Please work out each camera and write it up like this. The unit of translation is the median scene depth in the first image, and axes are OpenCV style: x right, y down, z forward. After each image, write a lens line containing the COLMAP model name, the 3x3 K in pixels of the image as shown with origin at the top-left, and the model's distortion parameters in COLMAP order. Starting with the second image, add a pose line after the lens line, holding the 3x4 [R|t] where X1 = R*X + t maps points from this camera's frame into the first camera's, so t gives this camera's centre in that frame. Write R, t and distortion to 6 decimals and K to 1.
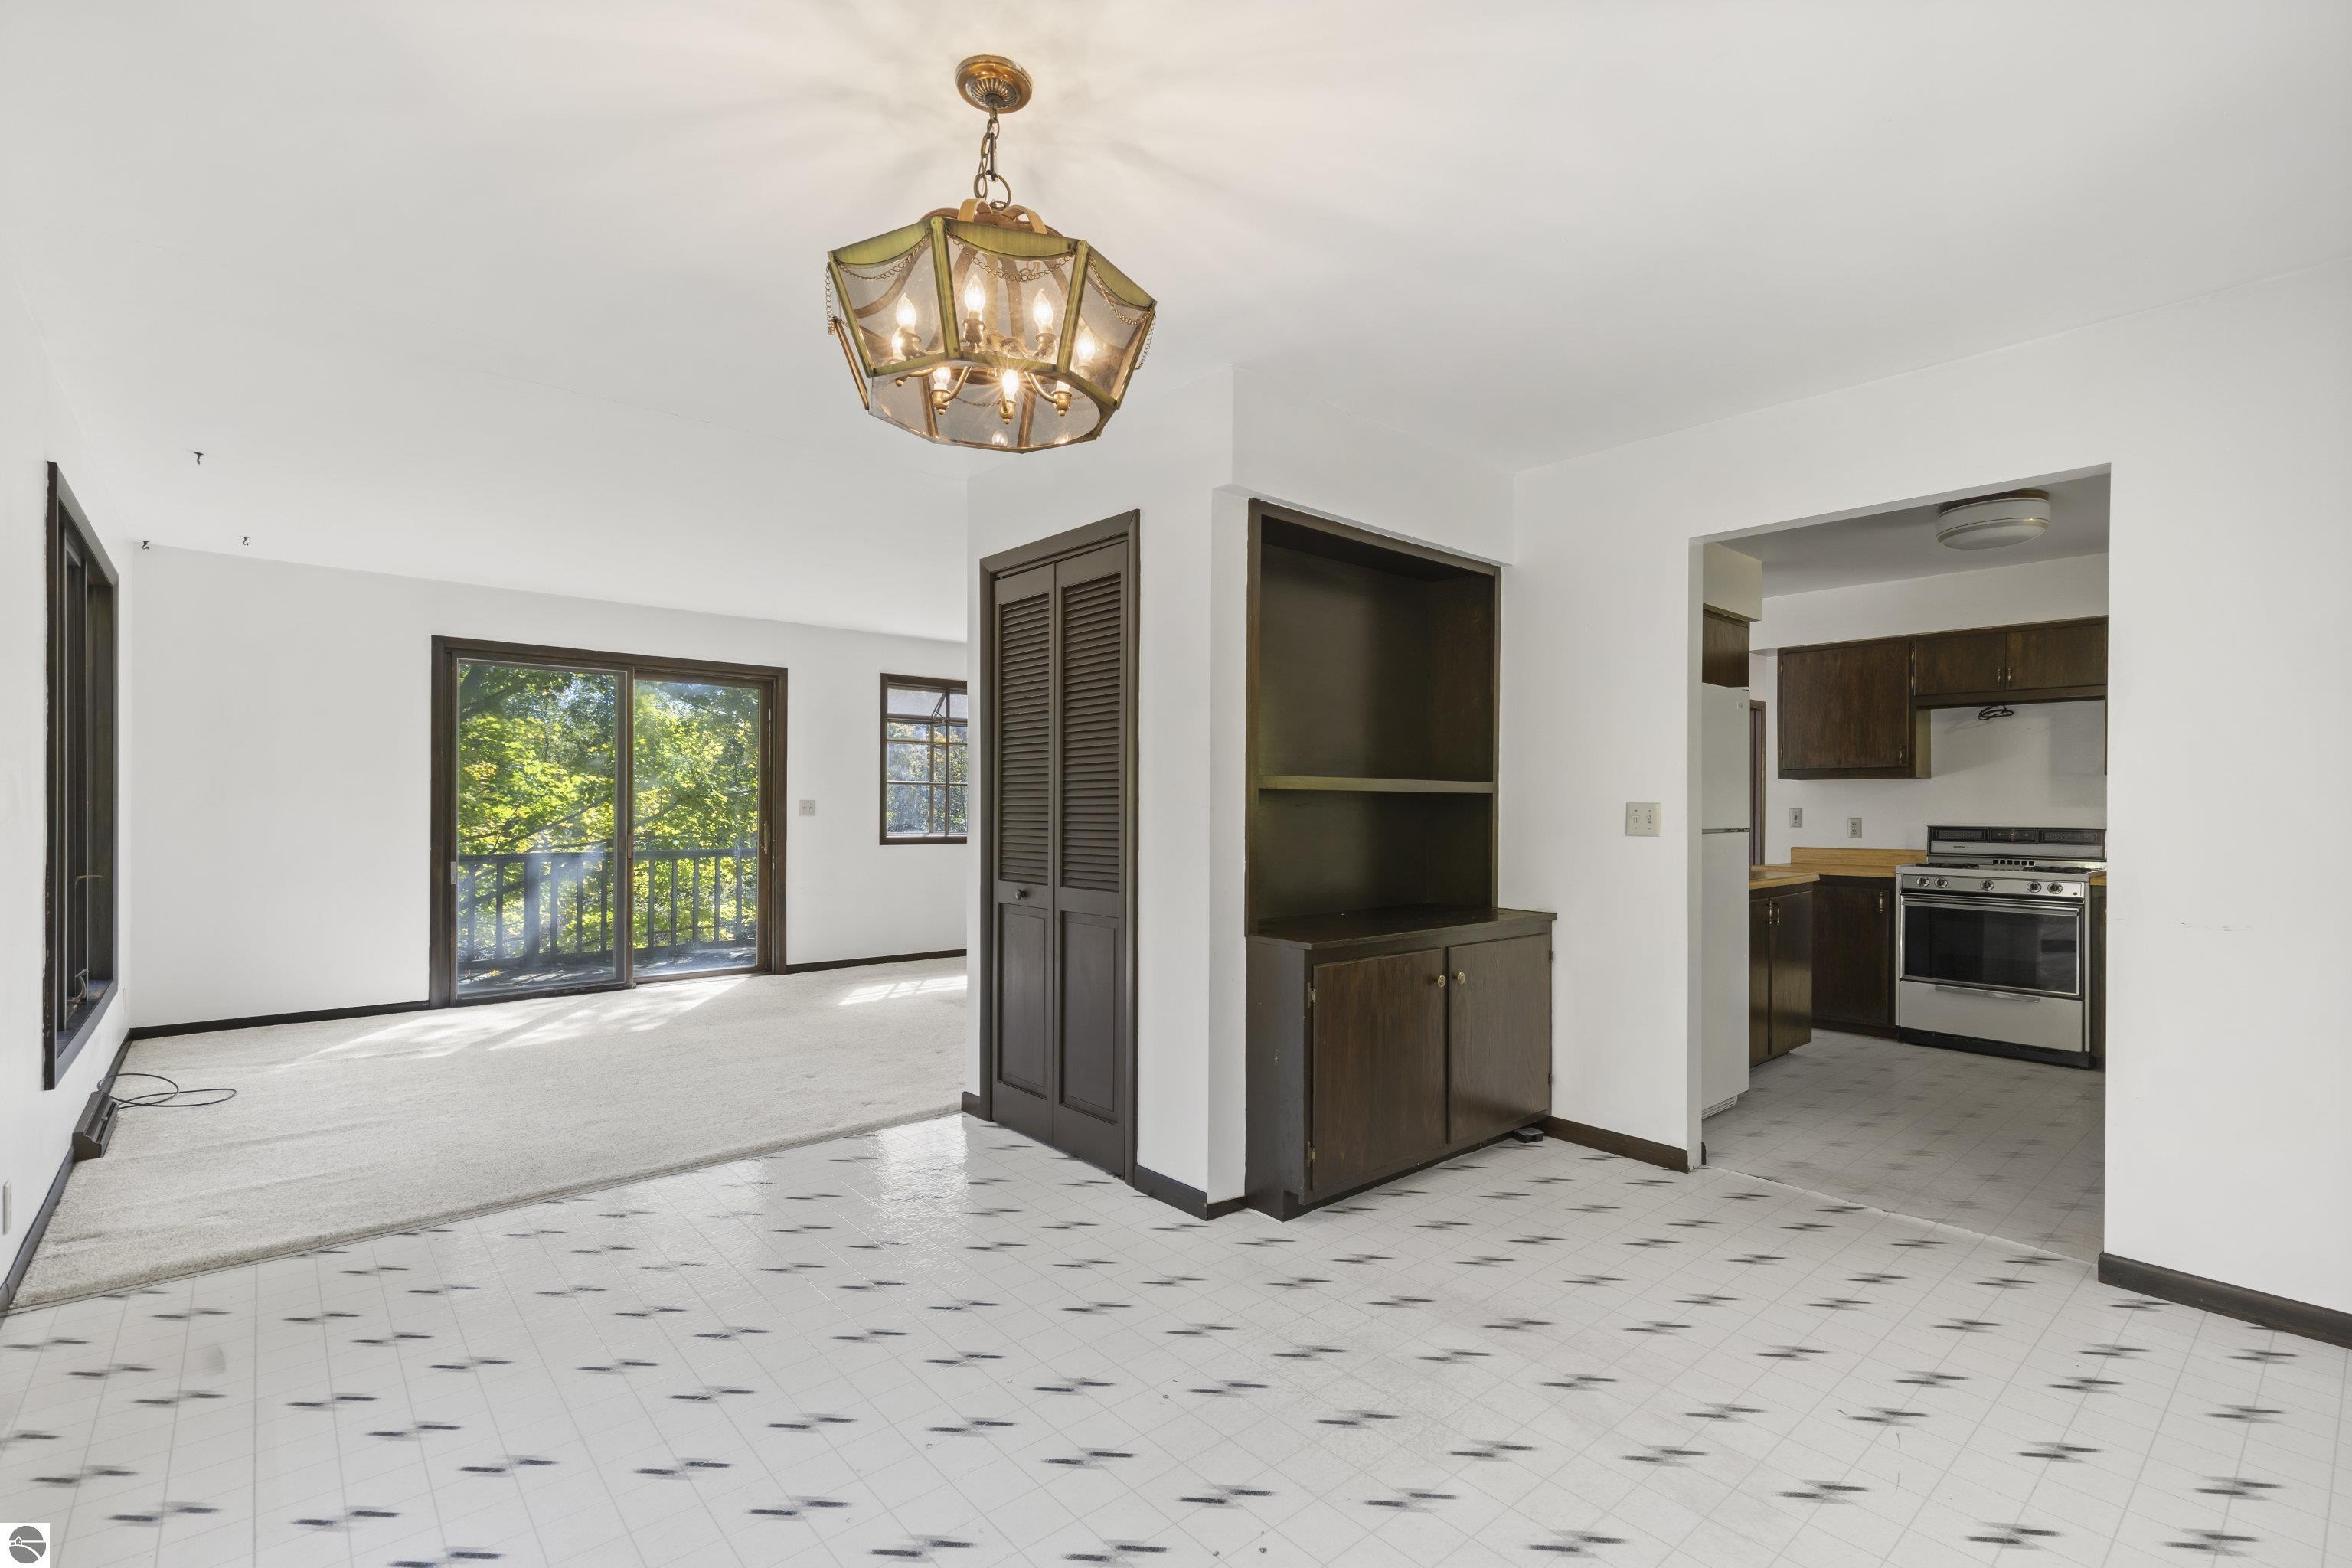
lens RADIAL K [[1052.9, 0, 1183.4], [0, 1052.9, 795.9], [0, 0, 1]] dist [0.011179, 0.000108]
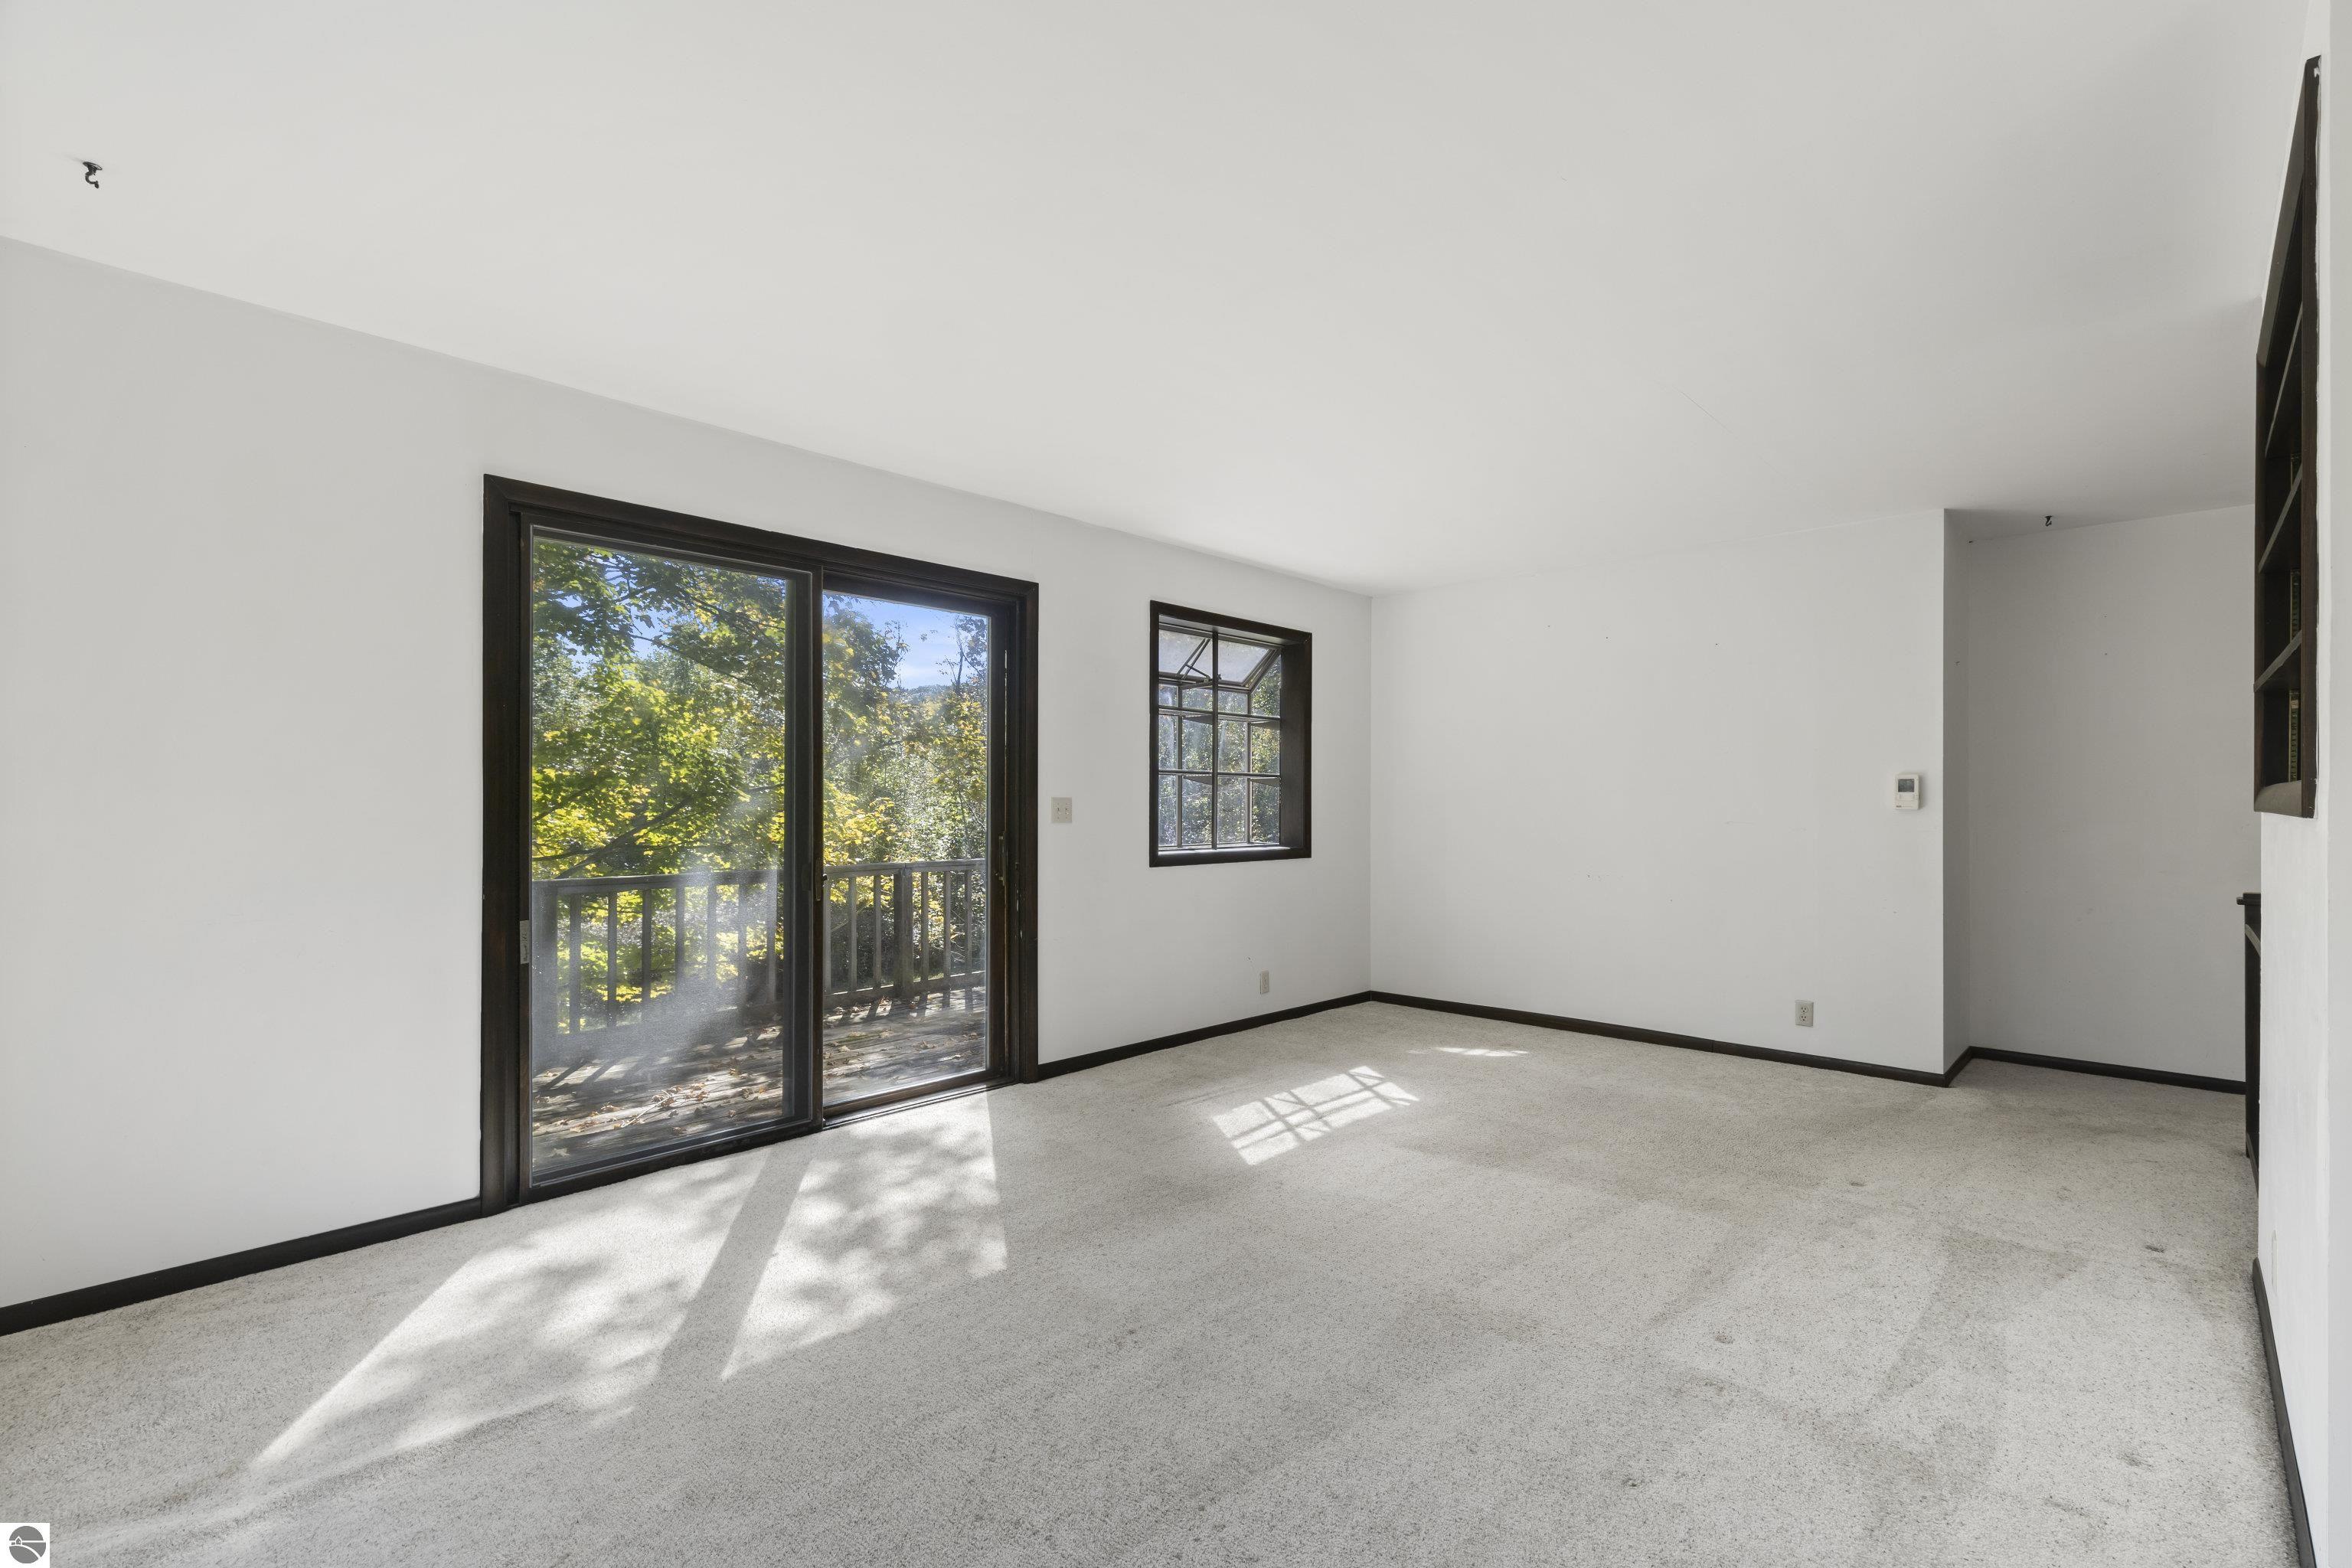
lens RADIAL K [[1047.9, 0, 1210.1], [0, 1047.9, 790.0], [0, 0, 1]] dist [0.001615, -0.000368]
pose [[0.994476, -0.002324, 0.104937, -0.391815], [0.002422, 0.999997, -0.000807, 0.000373], [-0.104935, 0.001056, 0.994479, 0.436272]]
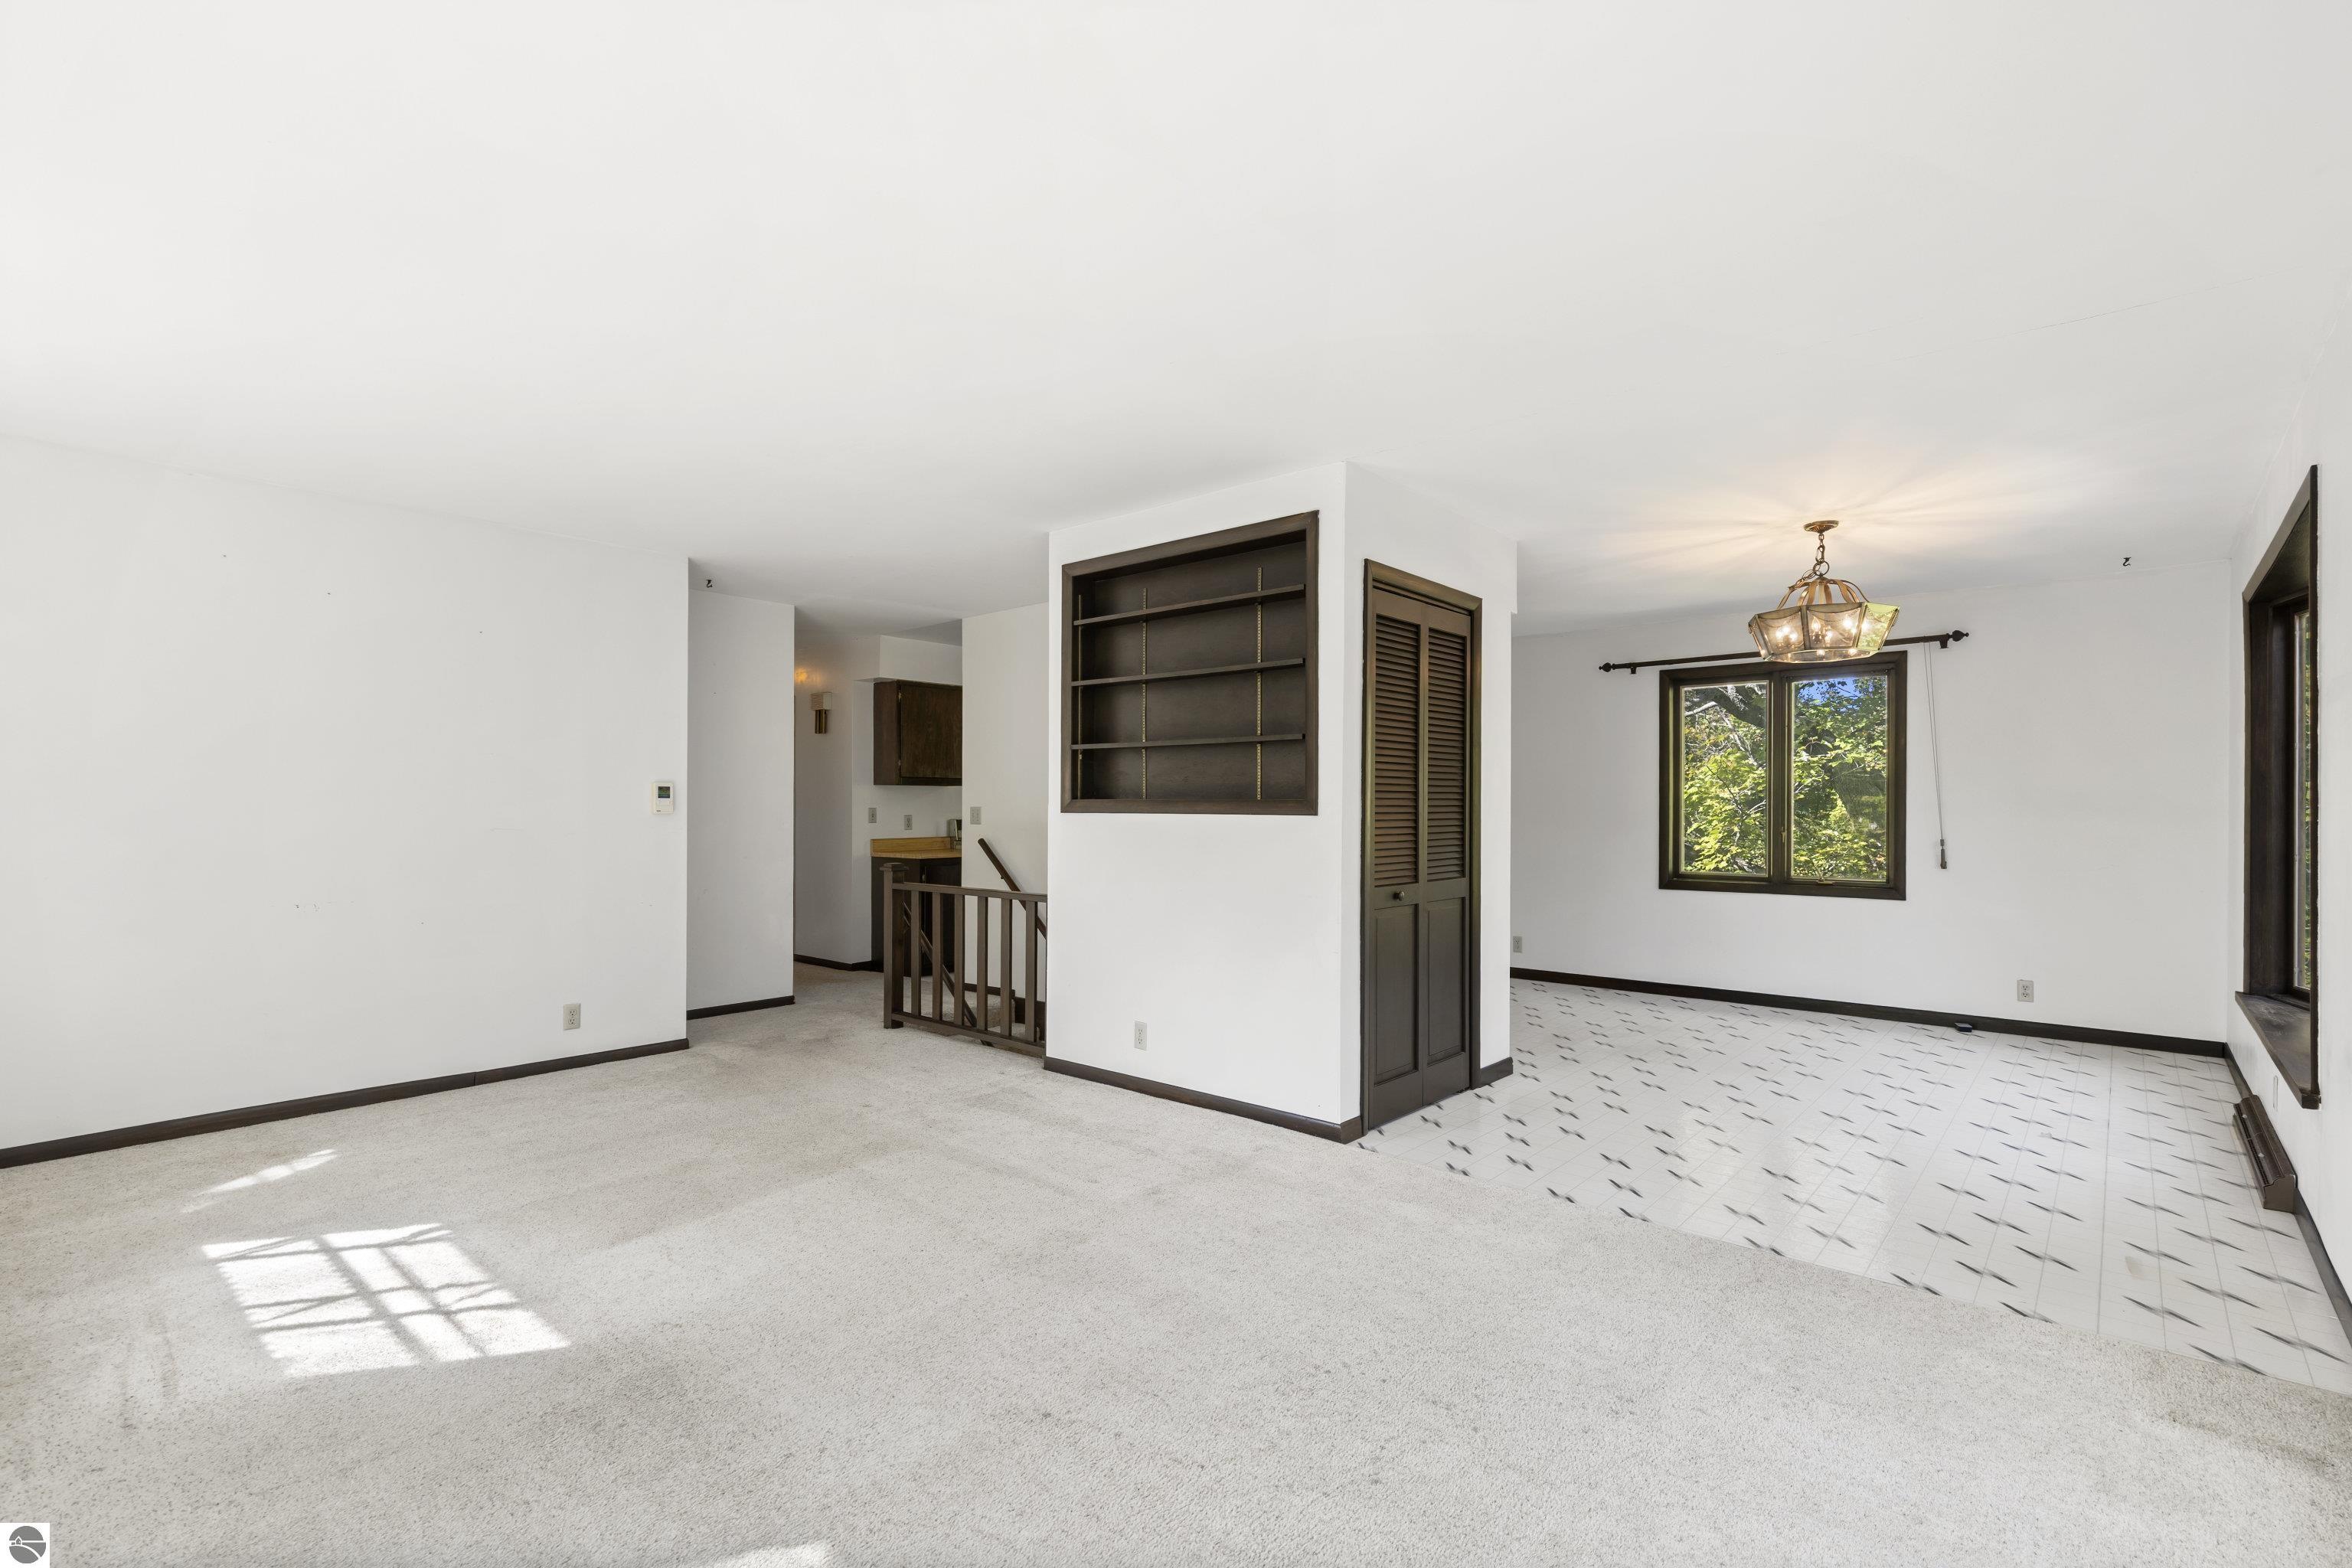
lens RADIAL K [[1052.9, 0, 1183.4], [0, 1052.9, 795.9], [0, 0, 1]] dist [0.011179, 0.000108]
pose [[-0.124188, 0.004335, 0.992249, -0.716413], [-0.012745, 0.999901, -0.005964, 0.000485], [-0.992177, -0.013387, -0.124120, 0.812955]]
